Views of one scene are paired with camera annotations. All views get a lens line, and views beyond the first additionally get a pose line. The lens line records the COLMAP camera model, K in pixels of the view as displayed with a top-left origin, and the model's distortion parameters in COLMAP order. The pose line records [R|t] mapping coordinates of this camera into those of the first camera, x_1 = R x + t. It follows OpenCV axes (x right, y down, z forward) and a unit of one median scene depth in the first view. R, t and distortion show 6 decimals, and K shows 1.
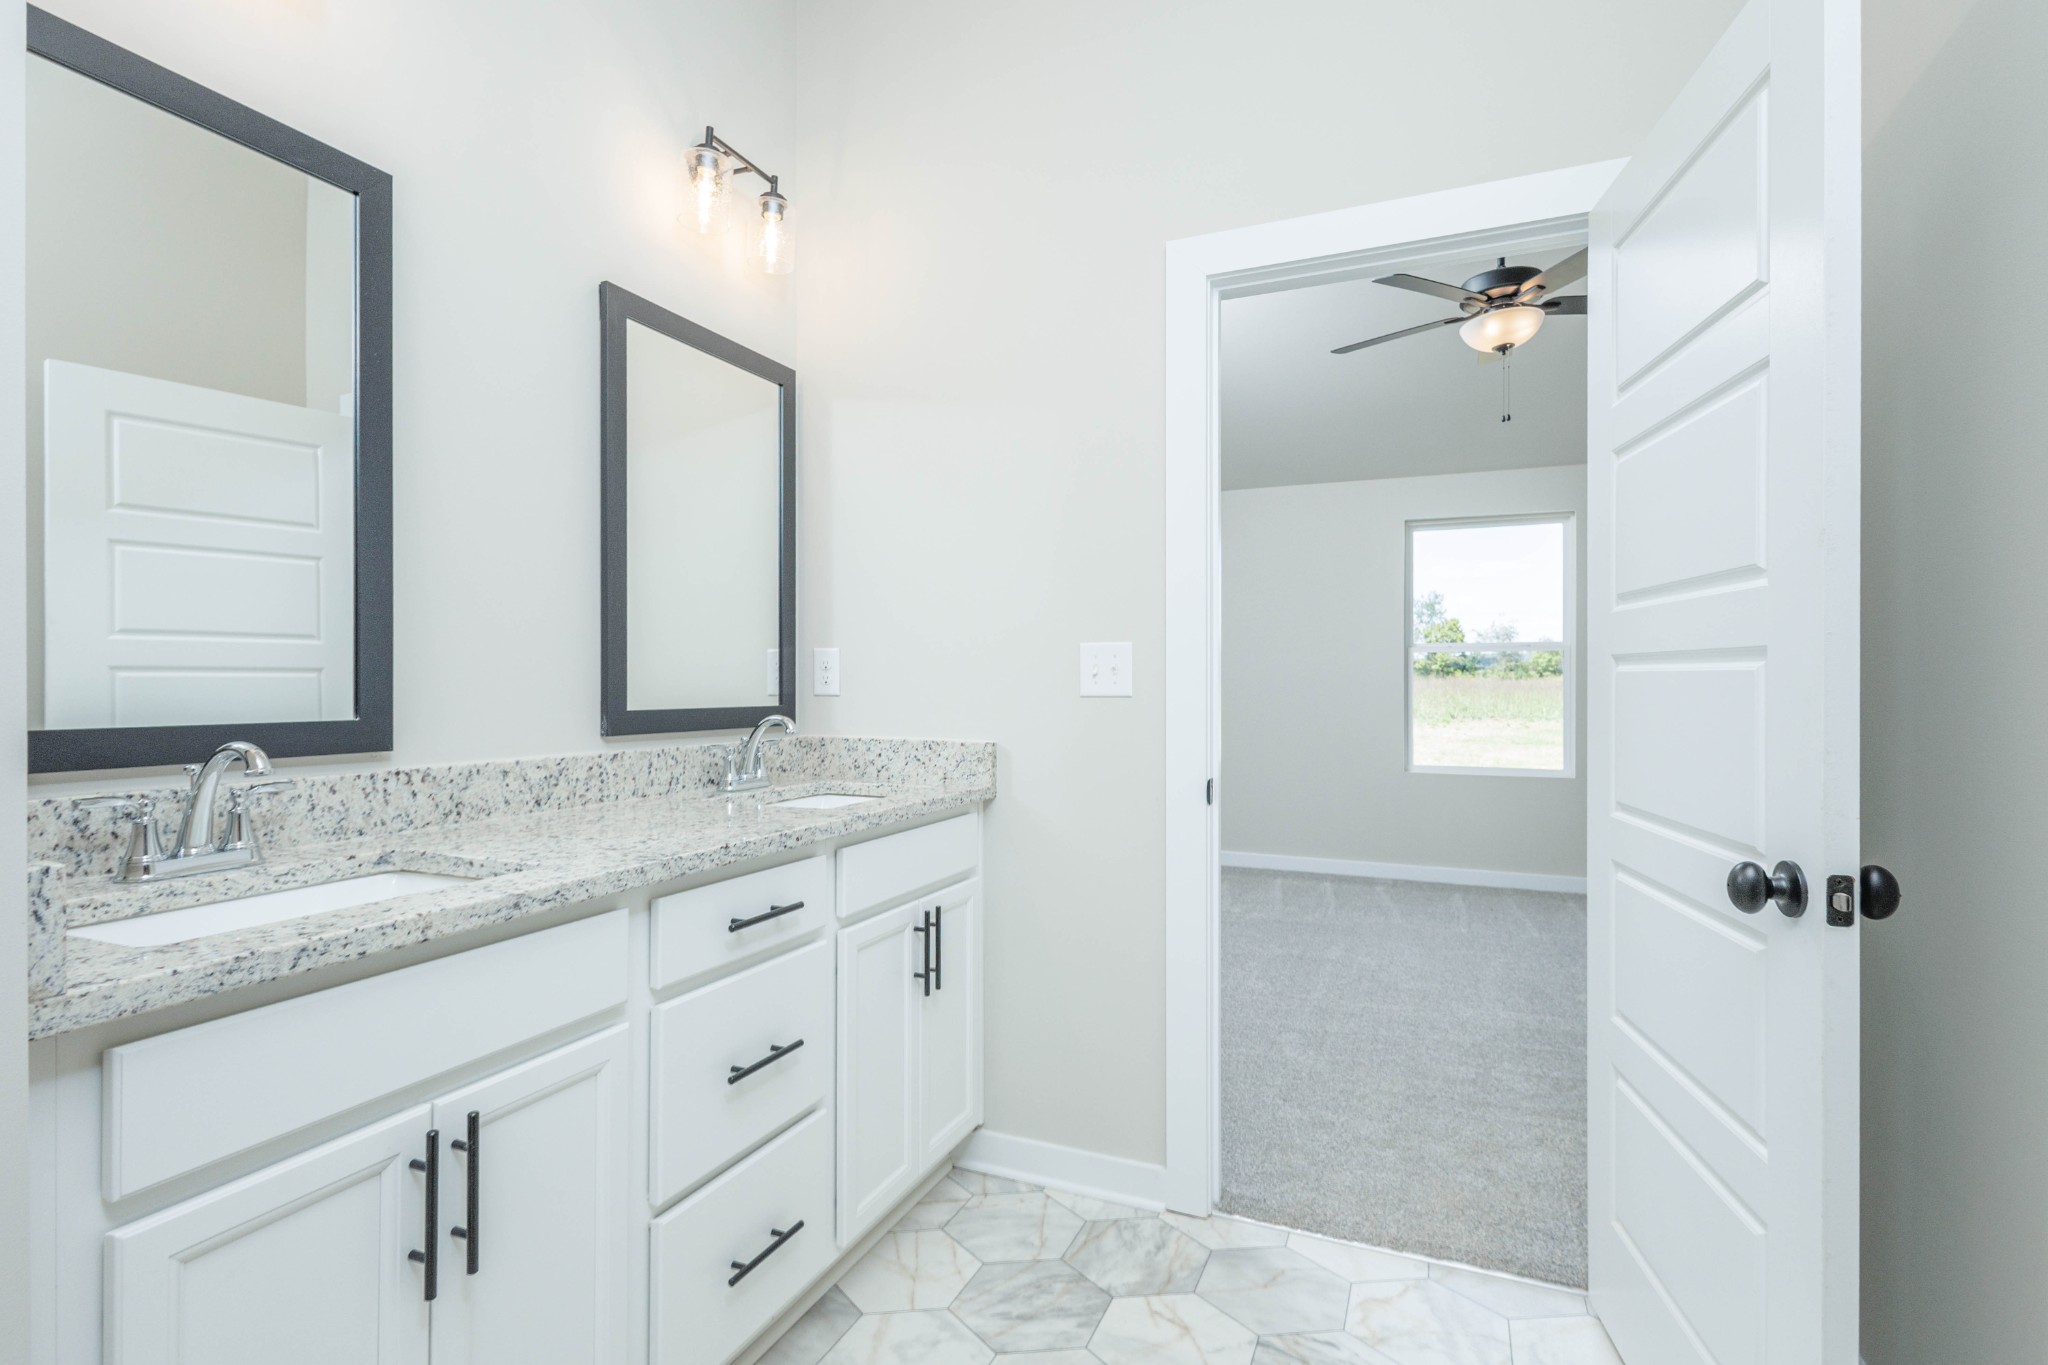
lens RADIAL K [[931.8, 0, 1026.6], [0, 931.8, 685.9], [0, 0, 1]] dist [0.008516, -0.003341]
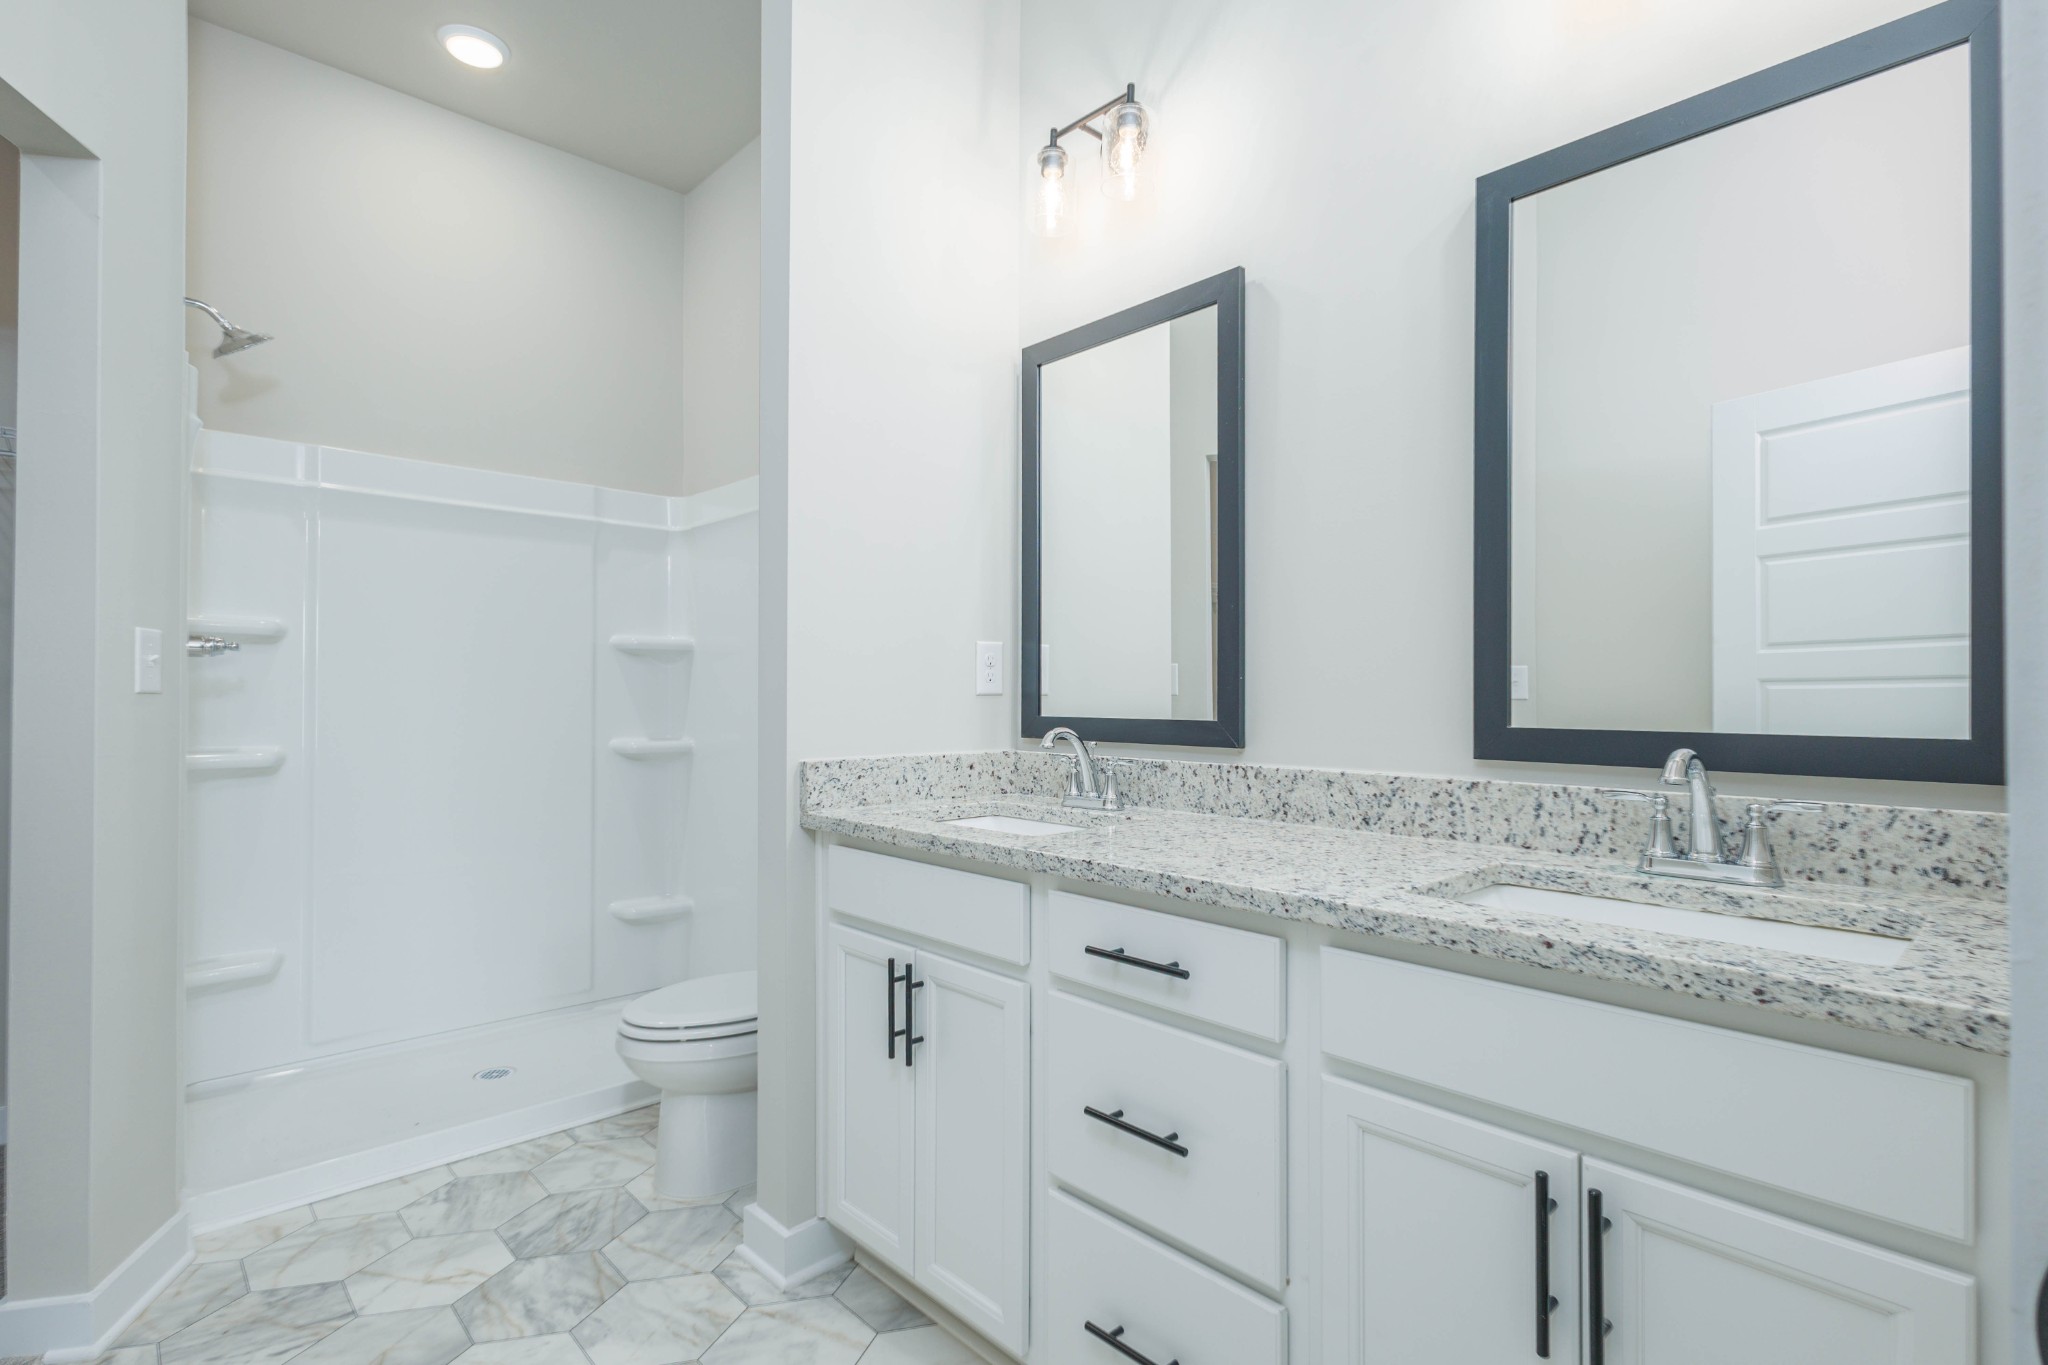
lens RADIAL K [[943.6, 0, 1027.7], [0, 943.6, 691.0], [0, 0, 1]] dist [0.024955, -0.026707]
pose [[-0.359685, -0.007256, -0.933046, 0.539316], [-0.005830, 0.999968, -0.005529, 0.003788], [0.933056, 0.003451, -0.359716, 1.159381]]
